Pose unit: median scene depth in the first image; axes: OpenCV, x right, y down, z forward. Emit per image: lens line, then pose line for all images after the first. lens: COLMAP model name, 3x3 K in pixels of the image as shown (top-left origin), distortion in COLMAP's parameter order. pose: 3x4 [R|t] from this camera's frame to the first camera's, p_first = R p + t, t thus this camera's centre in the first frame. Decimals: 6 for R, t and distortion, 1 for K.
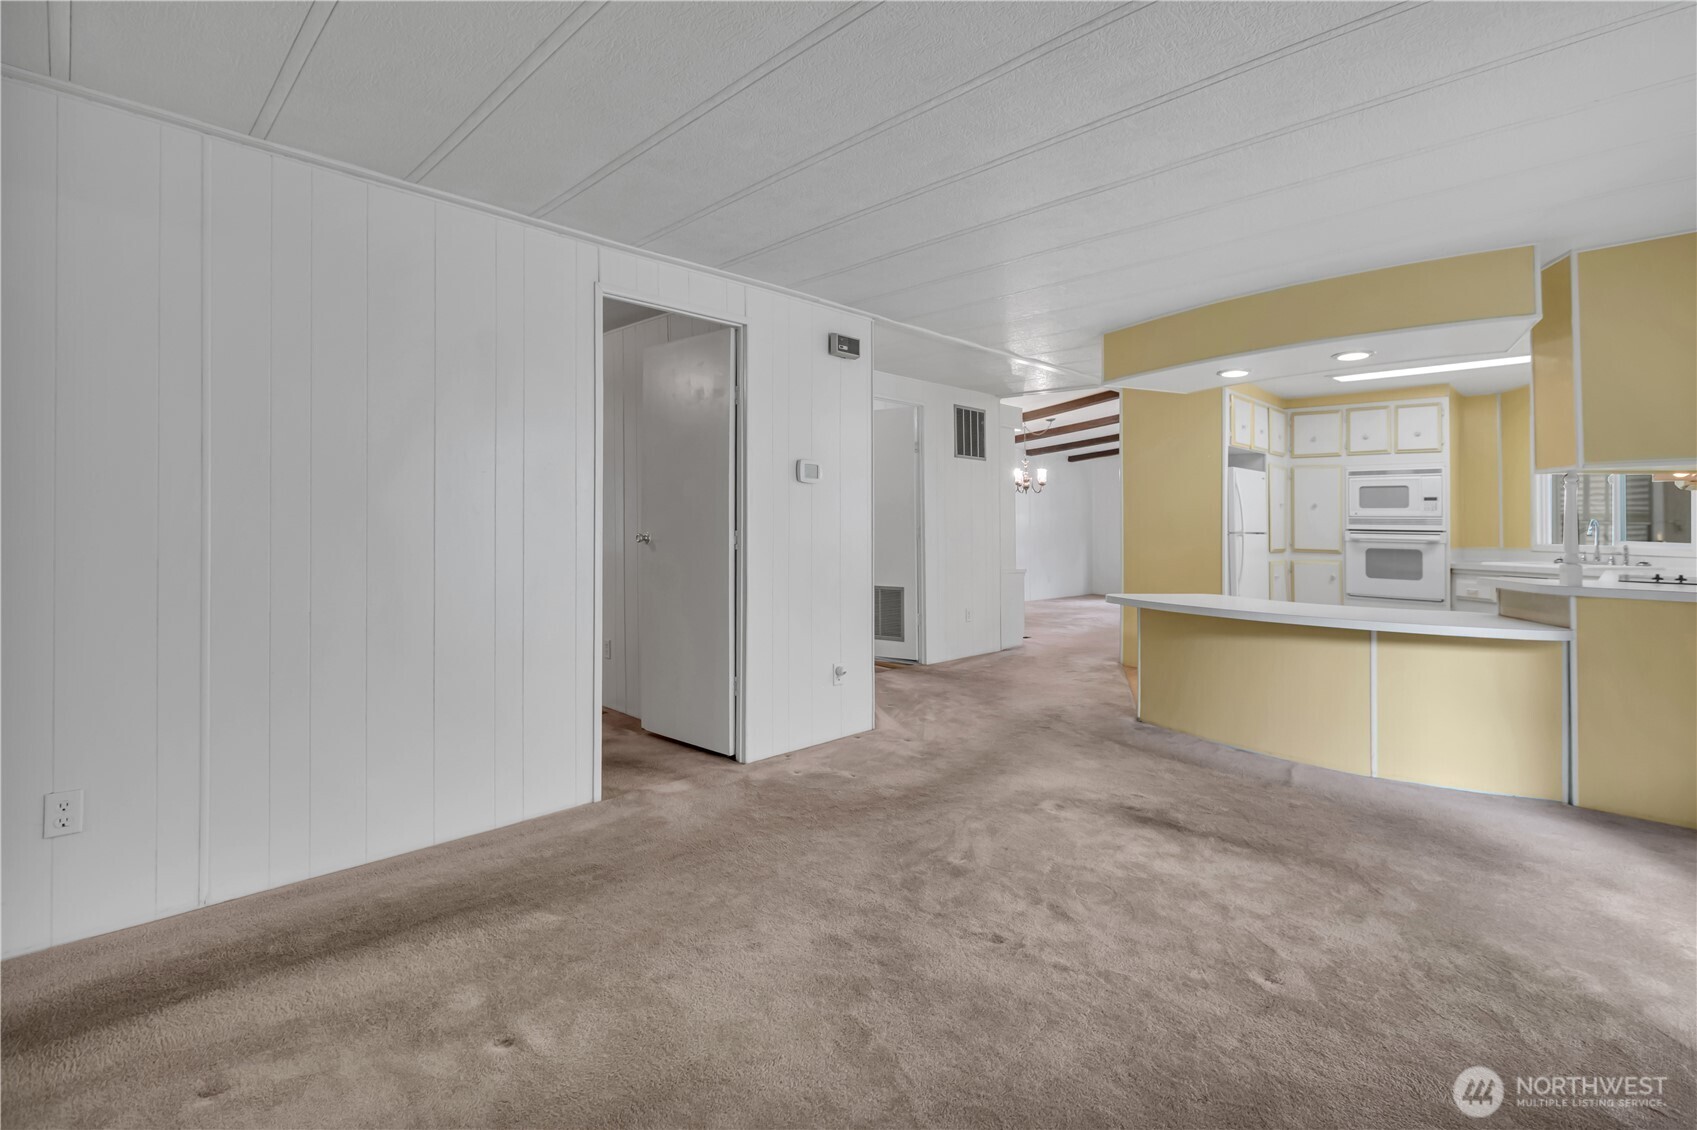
lens RADIAL K [[782.6, 0, 871.1], [0, 782.6, 513.0], [0, 0, 1]] dist [-0.002800, -0.000121]
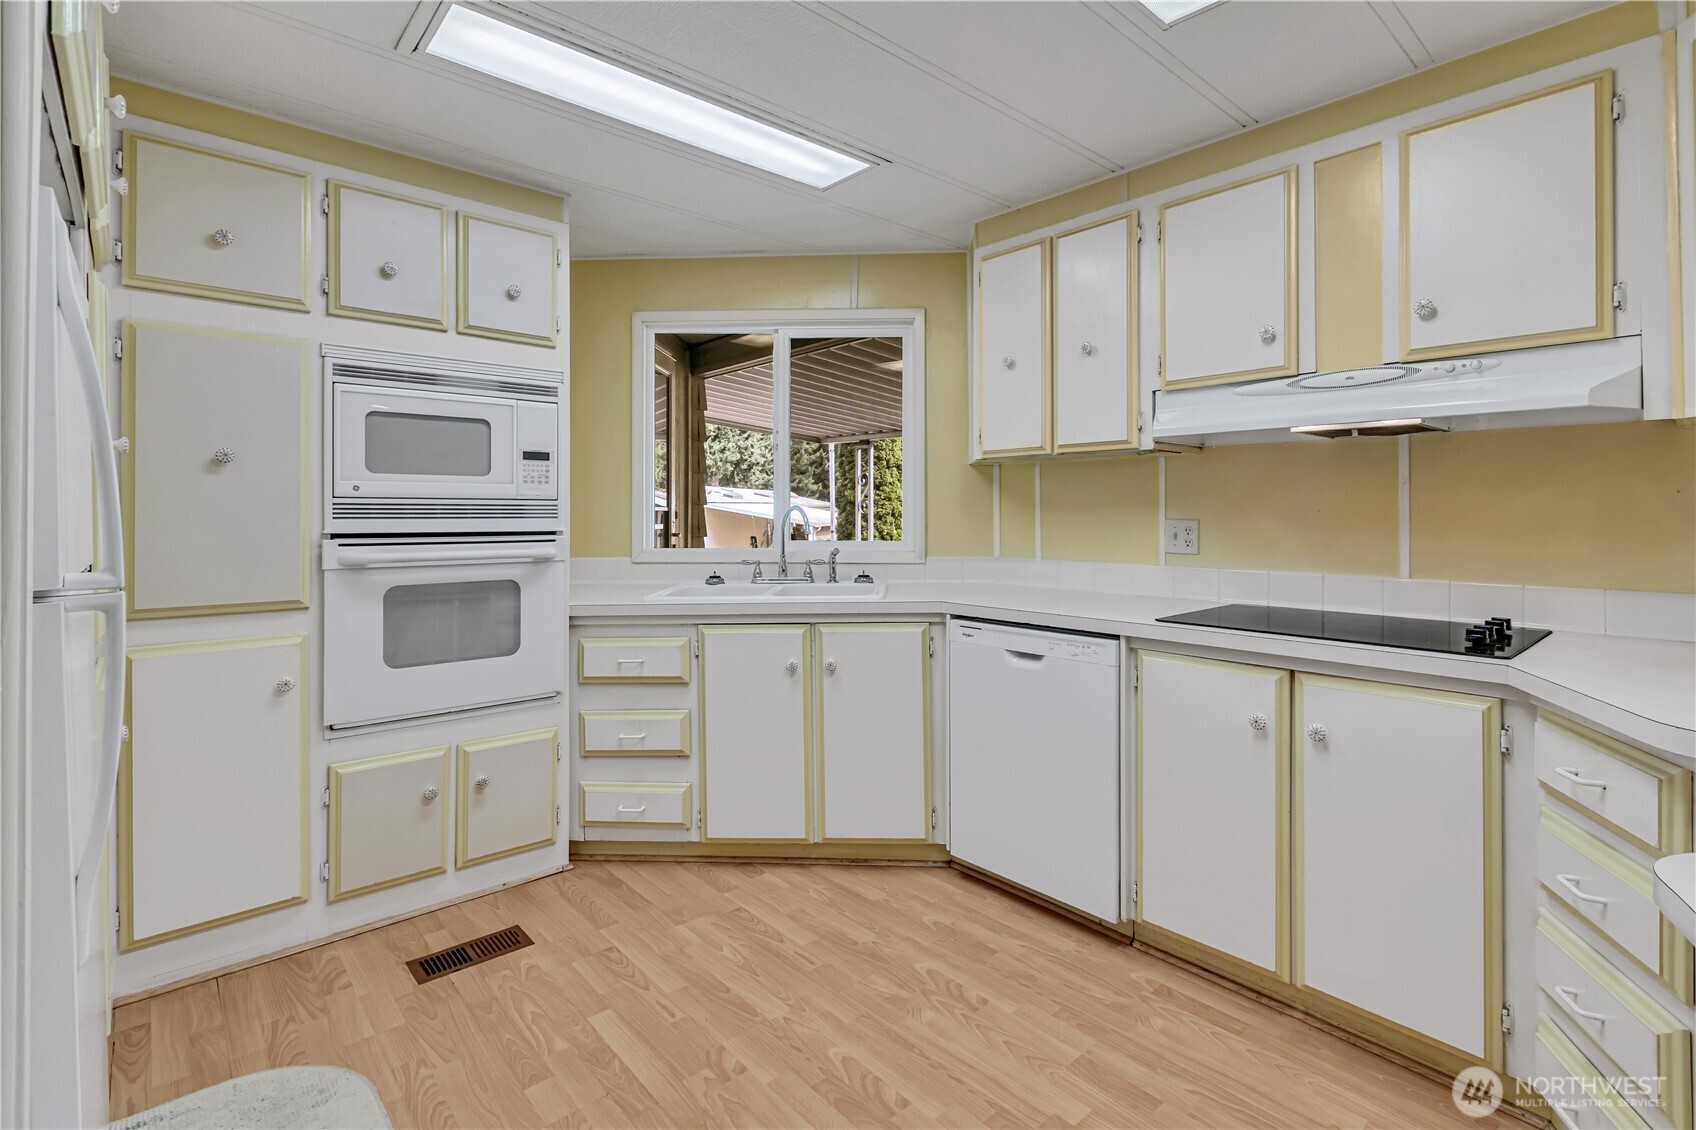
lens RADIAL K [[782.1, 0, 843.7], [0, 782.1, 499.7], [0, 0, 1]] dist [-0.002800, -0.000121]
pose [[0.090078, -0.000353, 0.995935, 0.304229], [-0.010999, 0.999939, 0.001349, 0.003033], [-0.995874, -0.011076, 0.090069, 0.772182]]
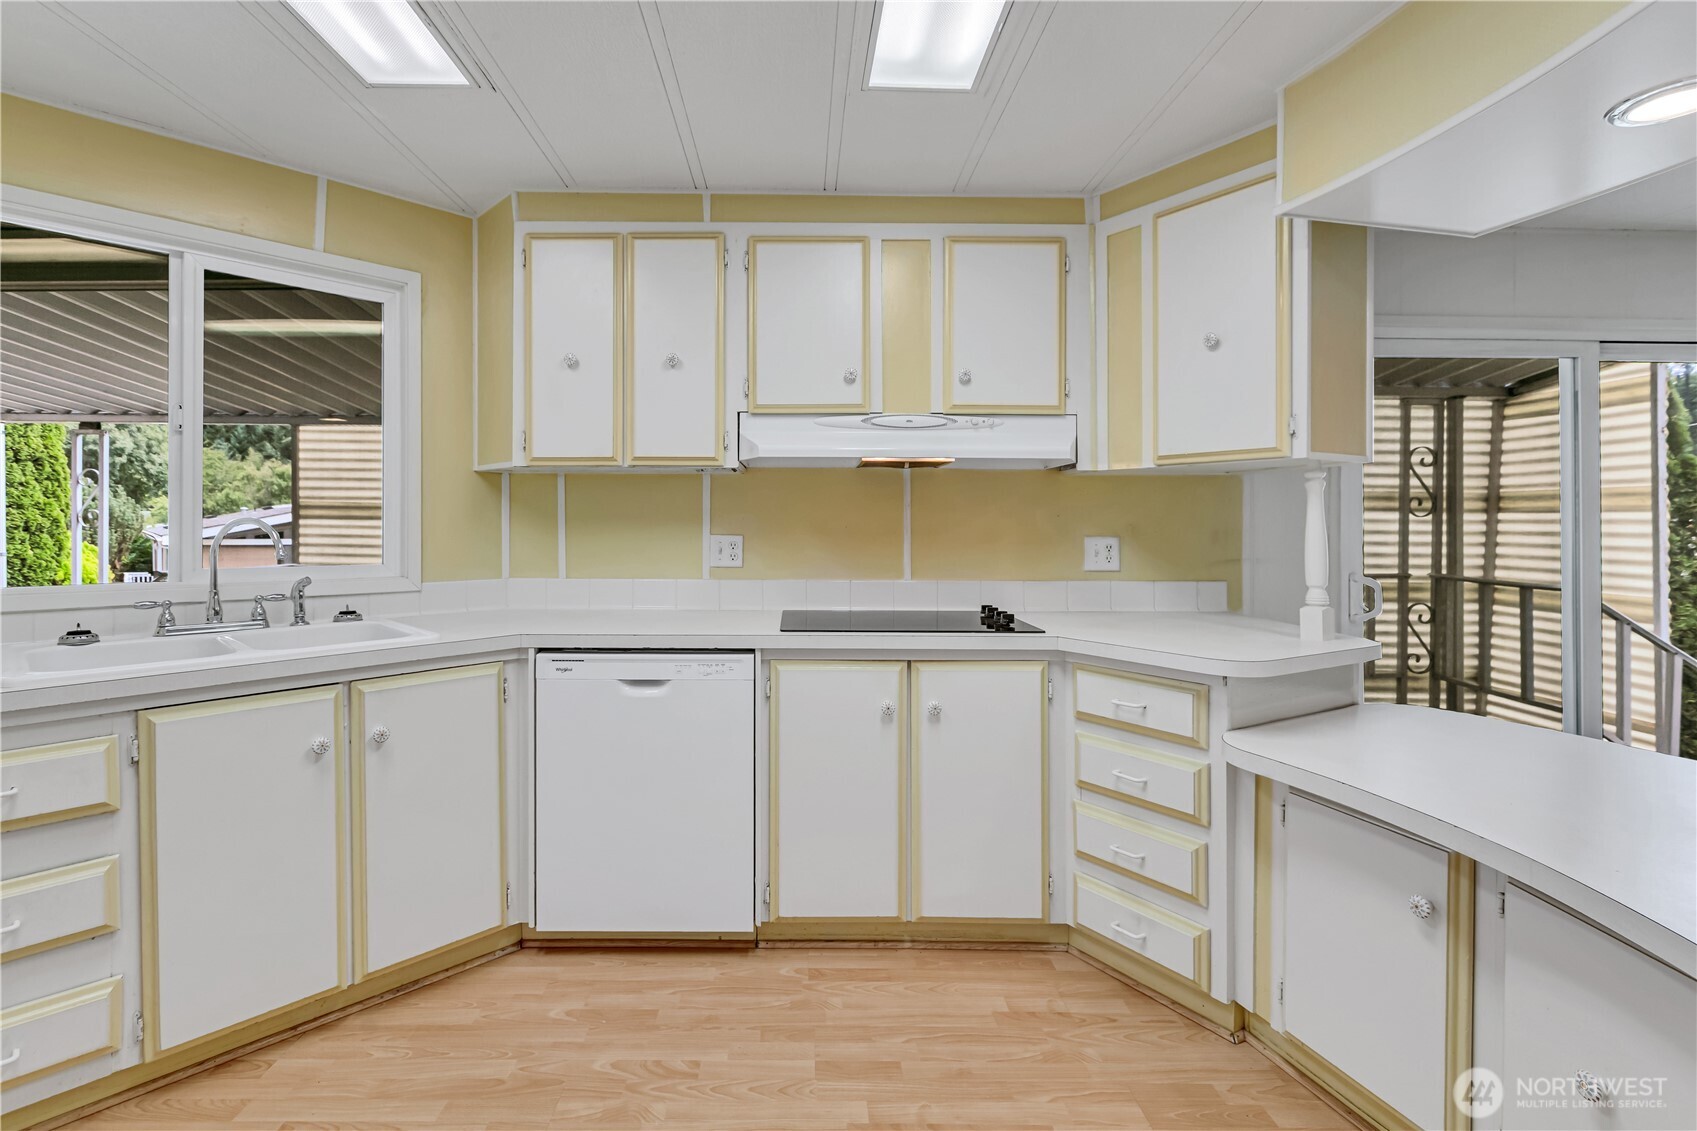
lens RADIAL K [[782.6, 0, 872.7], [0, 782.6, 517.0], [0, 0, 1]] dist [-0.002800, -0.000121]
pose [[-0.678209, -0.008629, 0.734818, 0.359974], [-0.023749, 0.999666, -0.010181, 0.004650], [-0.734485, -0.024356, -0.678188, 0.878072]]
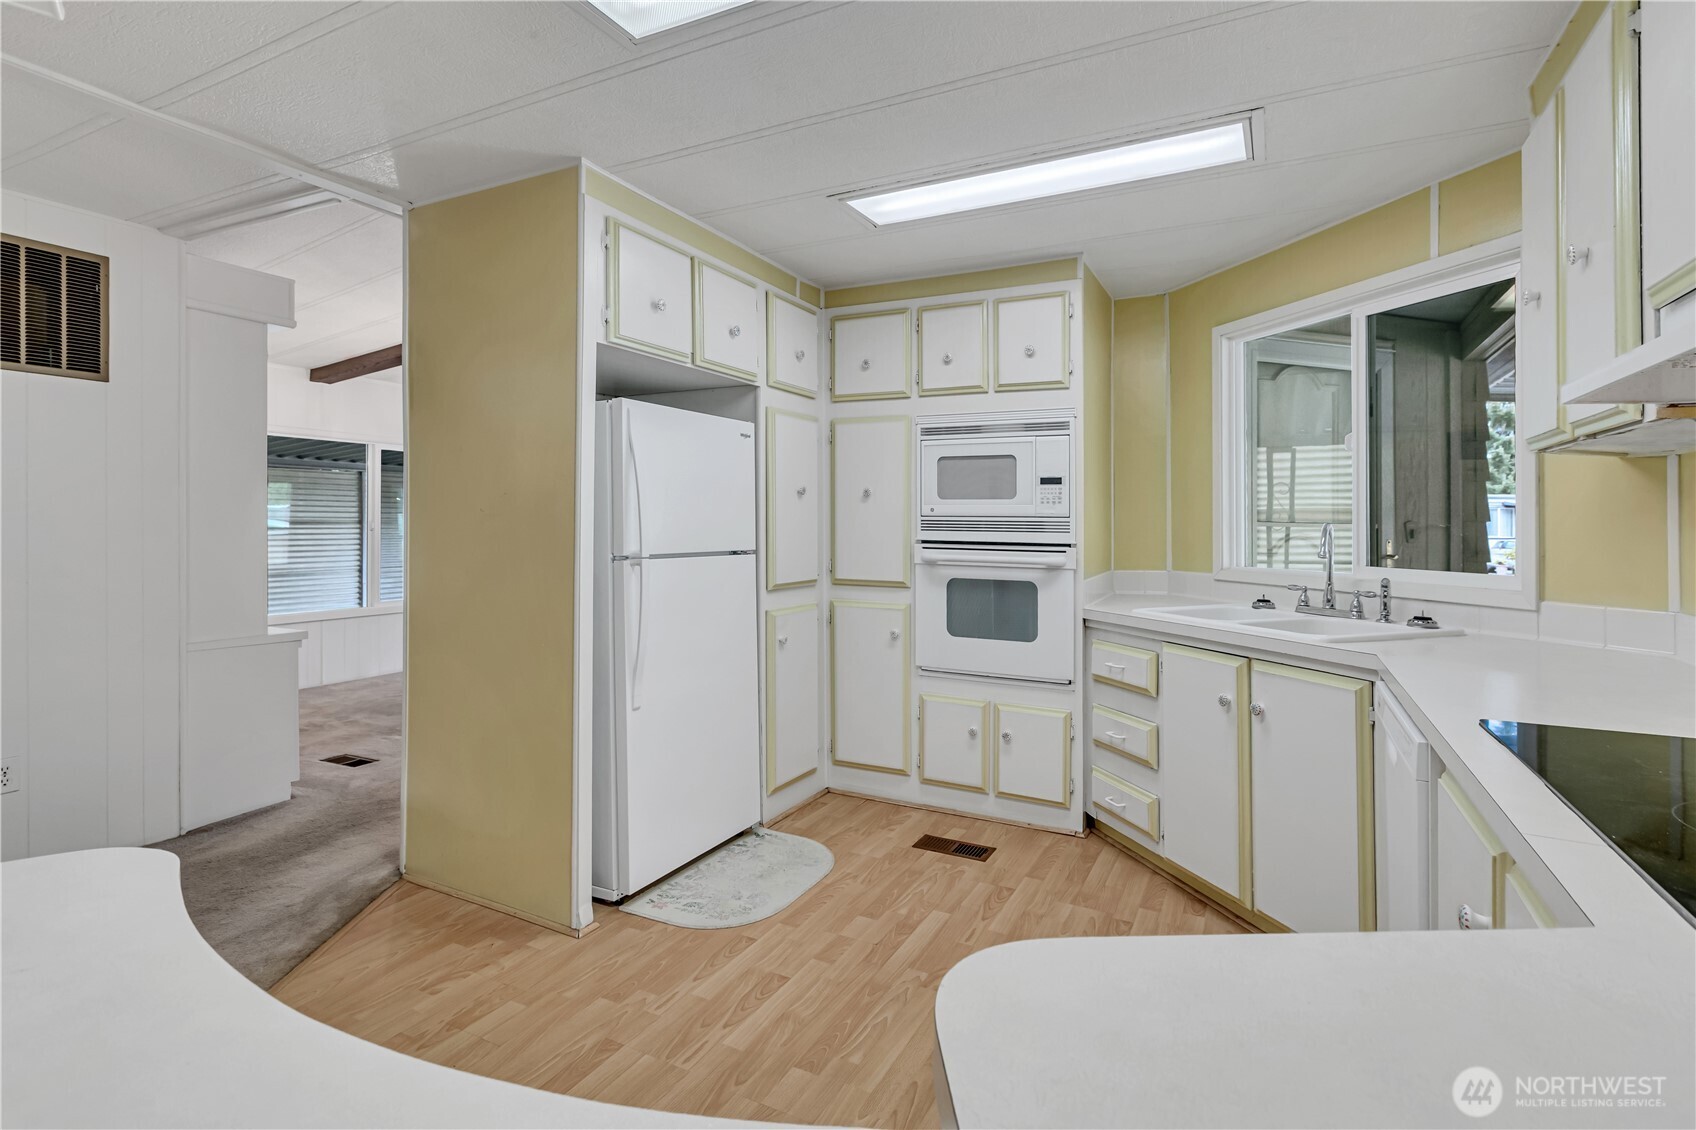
lens RADIAL K [[782.1, 0, 893.1], [0, 782.1, 511.5], [0, 0, 1]] dist [-0.002800, -0.000121]
pose [[0.948554, -0.002452, 0.316606, 0.443724], [0.001452, 0.999993, 0.003394, -0.000065], [-0.316612, -0.002759, 0.948551, 0.534219]]
